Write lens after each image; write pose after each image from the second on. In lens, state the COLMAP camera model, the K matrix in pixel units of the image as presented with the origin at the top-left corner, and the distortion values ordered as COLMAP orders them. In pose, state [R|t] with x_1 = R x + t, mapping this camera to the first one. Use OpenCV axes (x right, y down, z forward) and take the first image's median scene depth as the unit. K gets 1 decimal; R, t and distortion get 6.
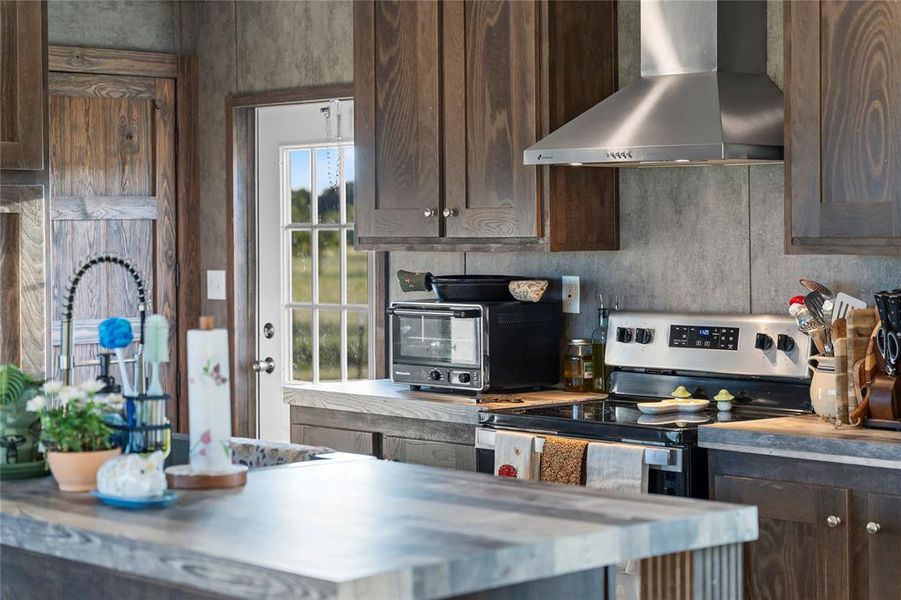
lens RADIAL K [[1873.9, 0, 474.0], [0, 1873.9, 271.7], [0, 0, 1]] dist [0.080101, 0.000000]
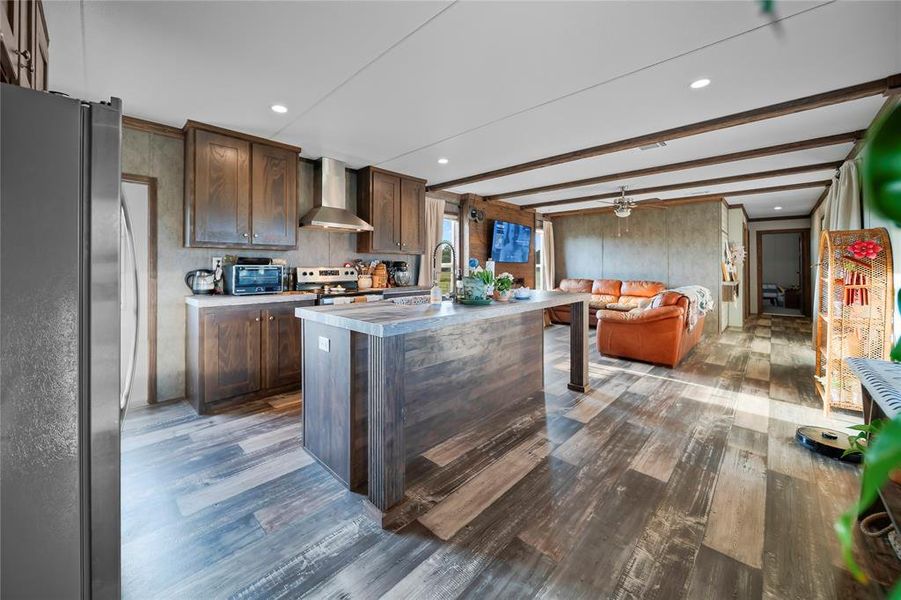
lens RADIAL K [[336.8, 0, 452.8], [0, 336.8, 268.0], [0, 0, 1]] dist [-0.001046, -0.000394]
pose [[-0.055298, 0.002000, 0.998468, -0.618019], [0.023157, 0.999732, -0.000720, 0.030868], [-0.998201, 0.023082, -0.055329, 0.776523]]
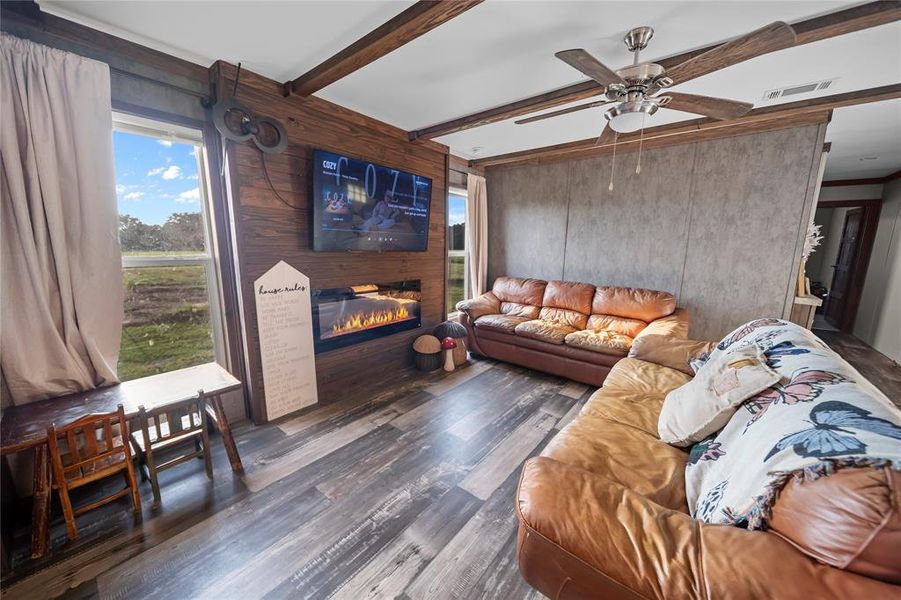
lens RADIAL K [[319.3, 0, 449.7], [0, 319.3, 302.7], [0, 0, 1]] dist [-0.002281, -0.000694]
pose [[-0.128755, -0.175899, 0.975952, -0.012222], [0.011479, 0.983813, 0.178830, 0.005560], [-0.991610, 0.034229, -0.124652, 0.463100]]
